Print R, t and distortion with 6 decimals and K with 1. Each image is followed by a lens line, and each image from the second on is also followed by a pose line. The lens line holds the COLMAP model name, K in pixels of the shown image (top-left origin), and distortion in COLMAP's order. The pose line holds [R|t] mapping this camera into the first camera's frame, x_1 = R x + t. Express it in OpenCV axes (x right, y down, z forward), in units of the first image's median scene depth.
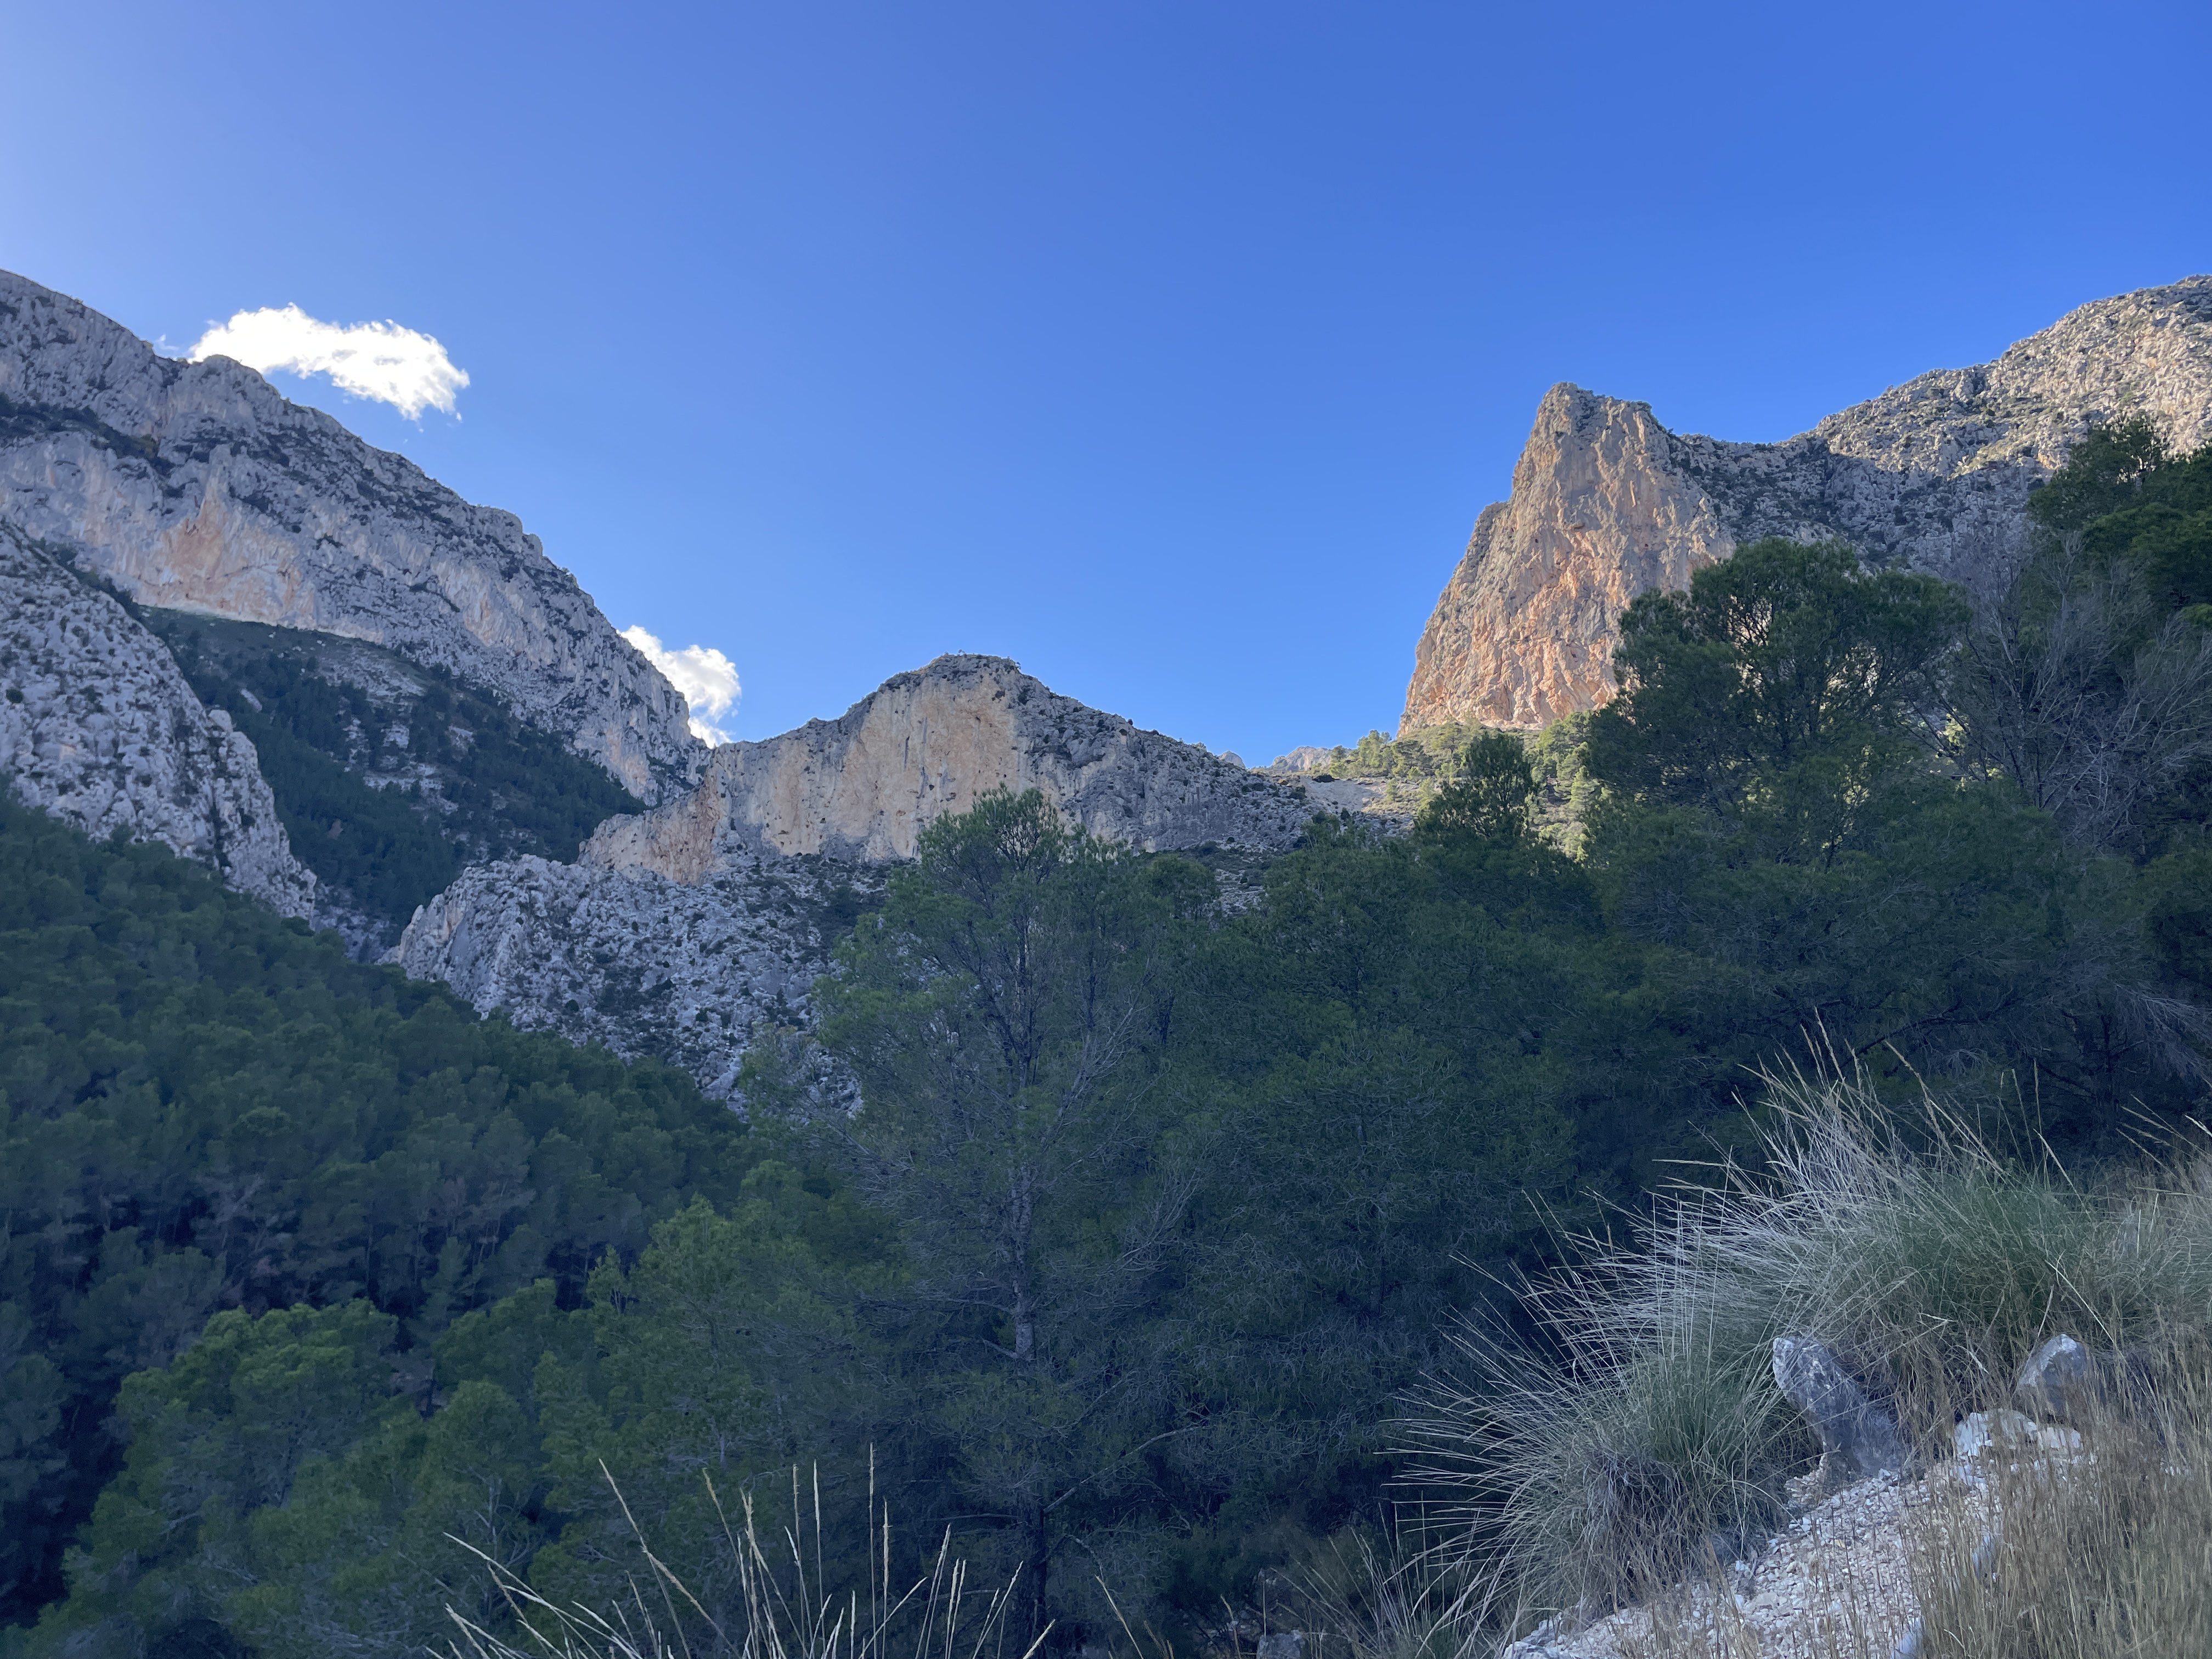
lens RADIAL K [[1630.1, 0, 1092.3], [0, 1630.1, 823.5], [0, 0, 1]] dist [0.061077, -0.064500]
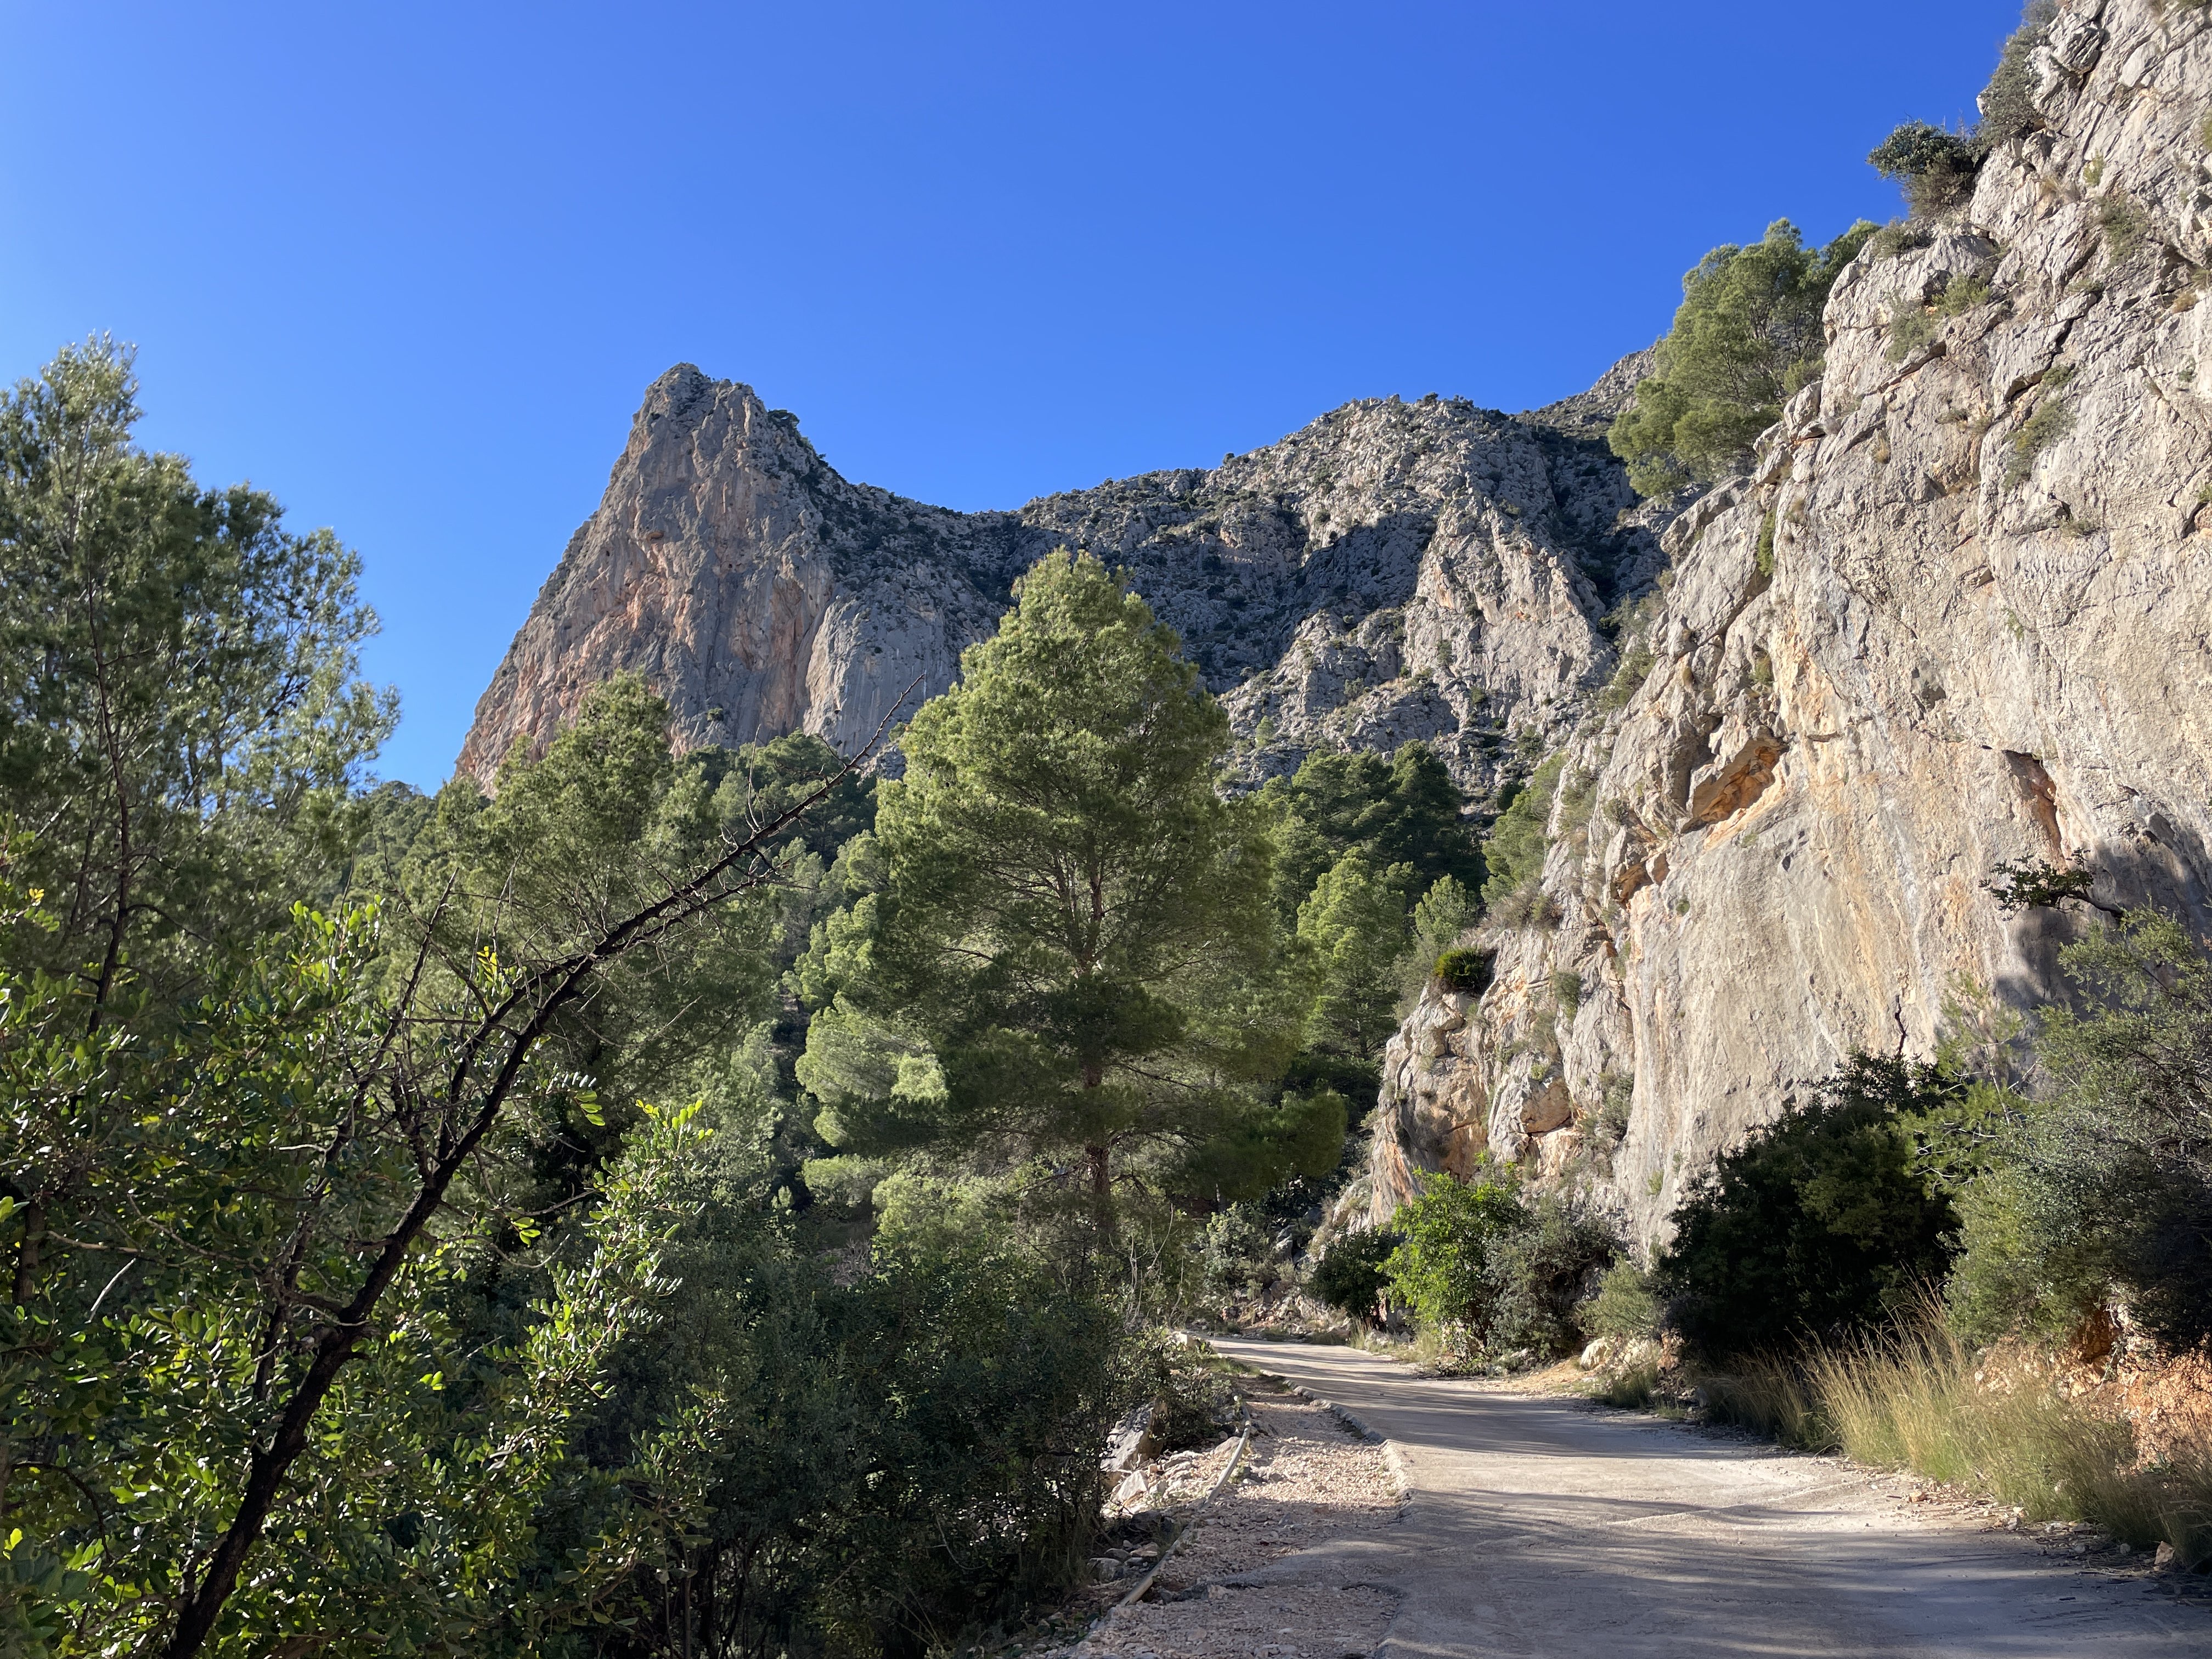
lens RADIAL K [[1630.1, 0, 1092.5], [0, 1630.1, 834.4], [0, 0, 1]] dist [0.061077, -0.064500]
pose [[0.936048, 0.121381, 0.330273, 0.257868], [-0.079978, 0.987443, -0.136233, 0.028971], [-0.342662, 0.101106, 0.934002, 0.287794]]
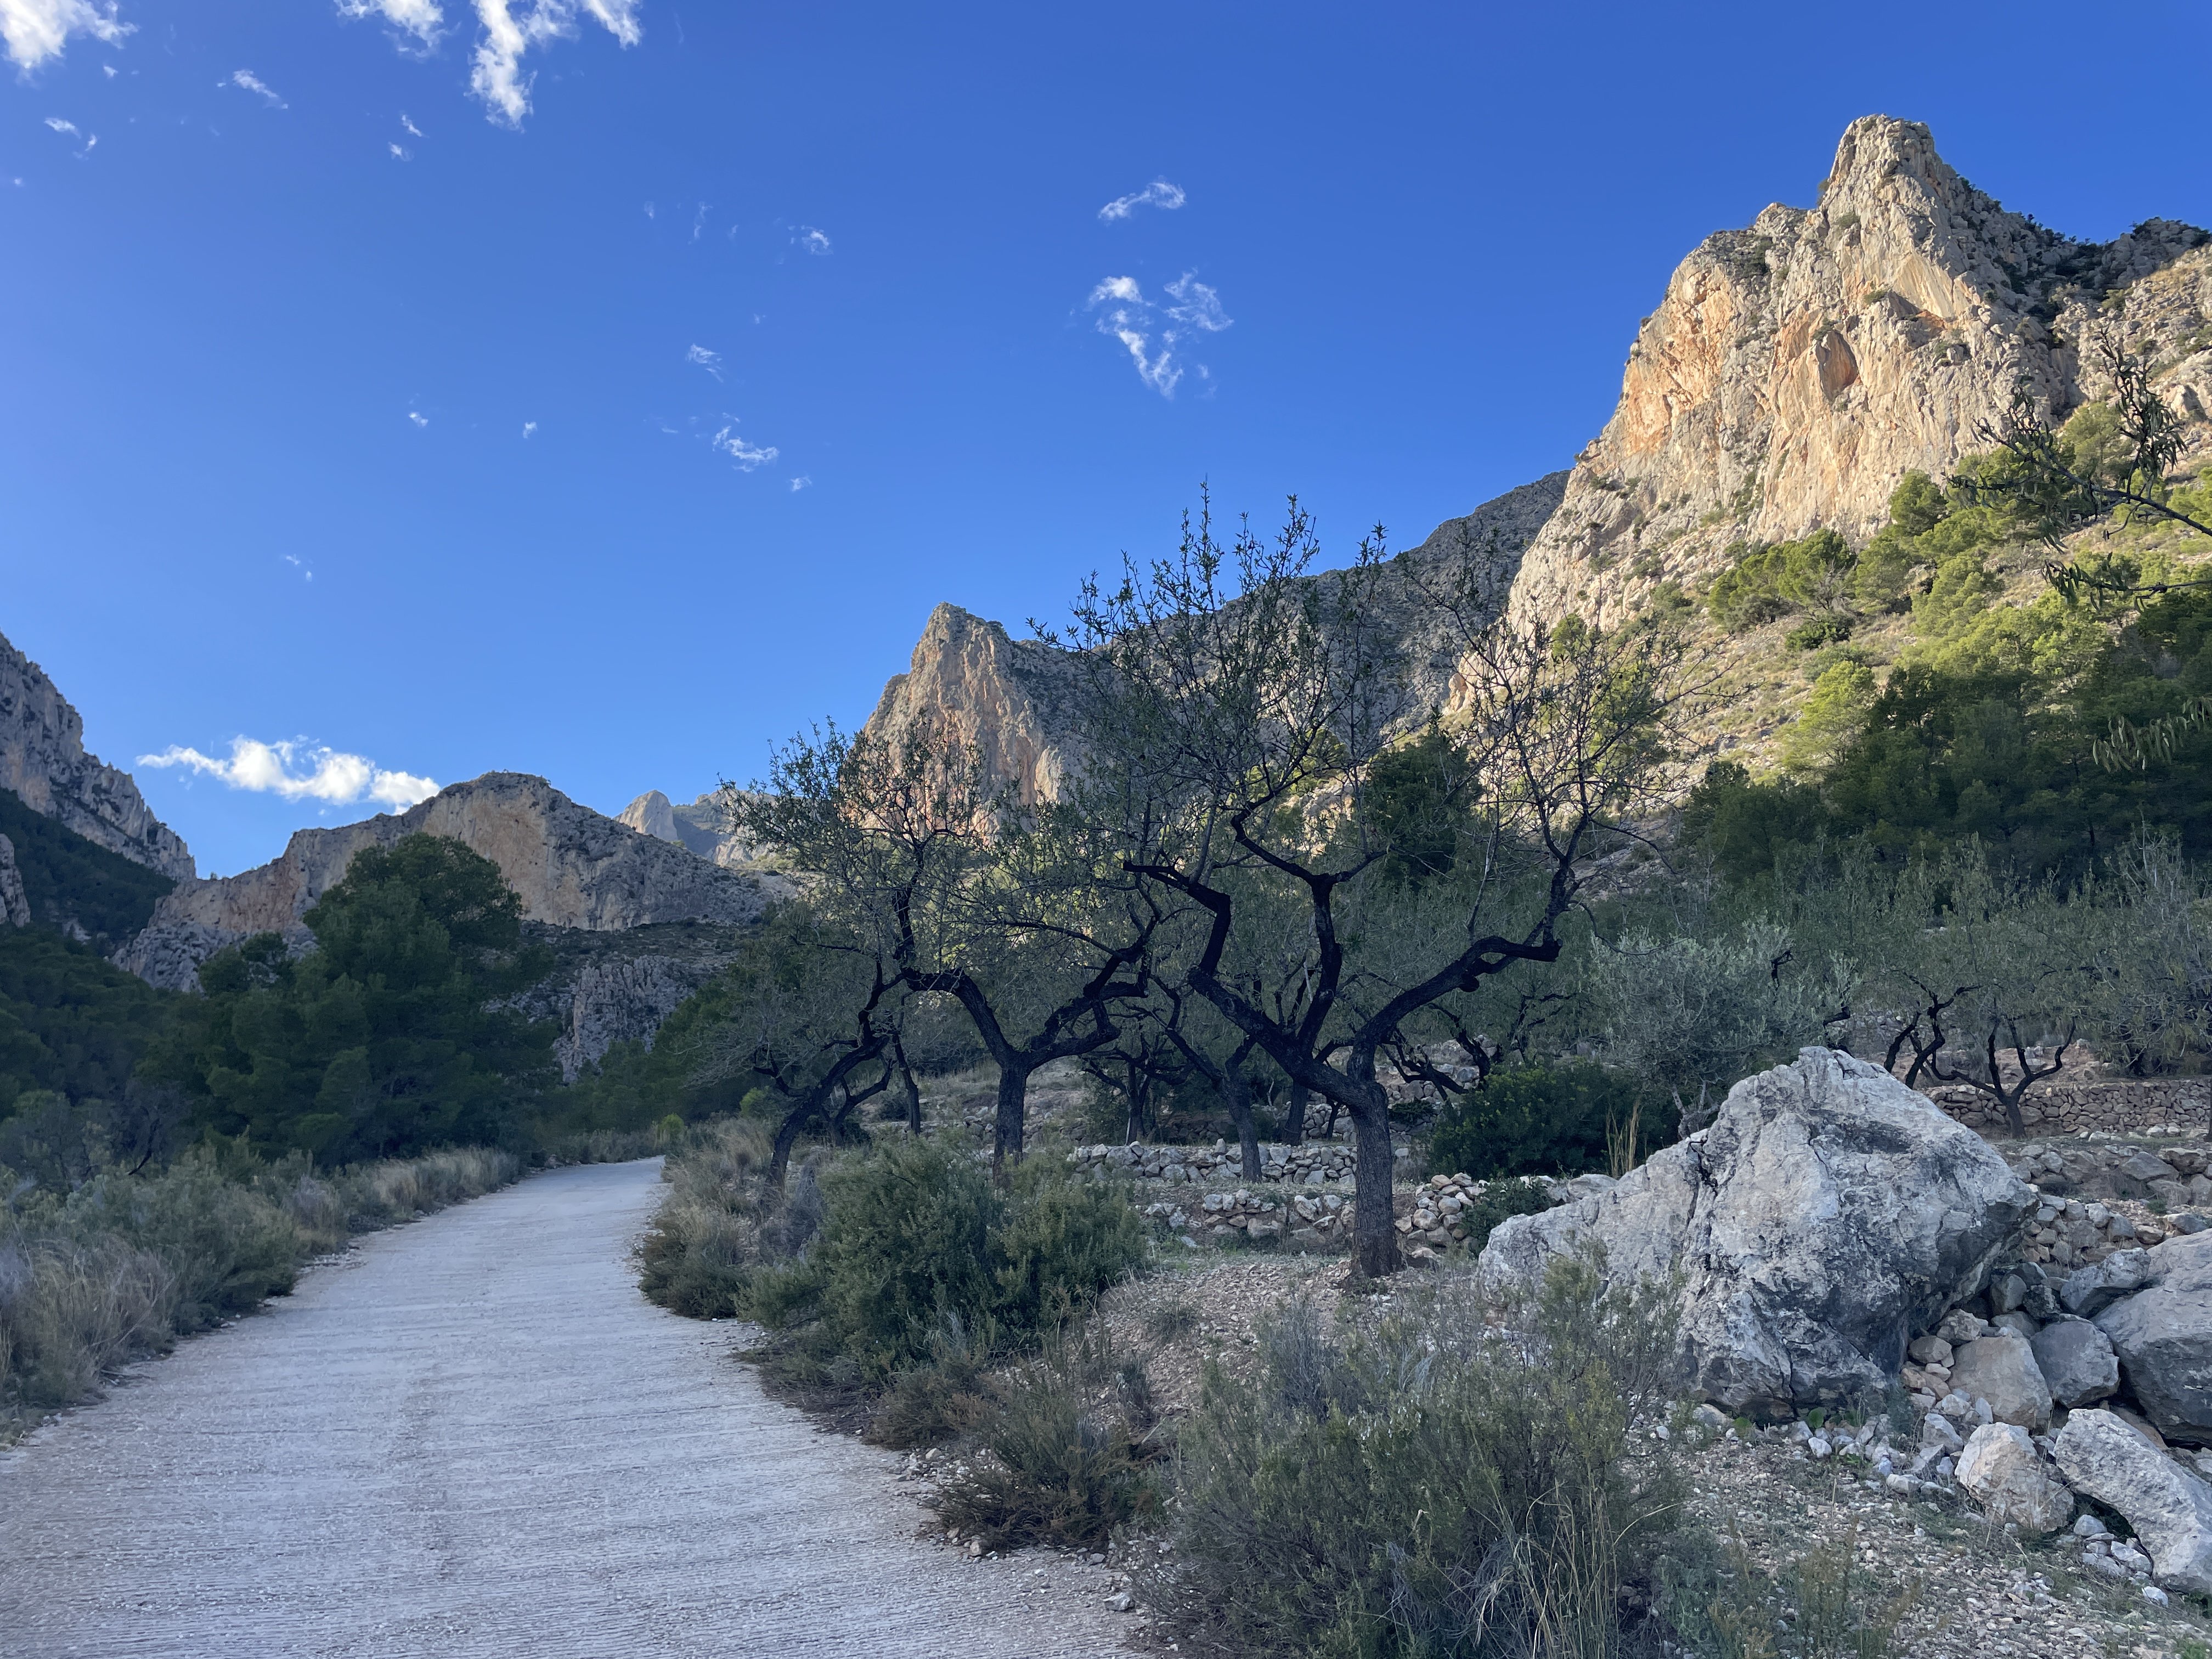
lens RADIAL K [[1630.1, 0, 1142.4], [0, 1630.1, 822.8], [0, 0, 1]] dist [0.061077, -0.064500]
pose [[0.927081, 0.047876, 0.371792, -0.088999], [-0.041748, 0.998827, -0.024520, -0.047035], [-0.372530, 0.007211, 0.927992, -0.443959]]
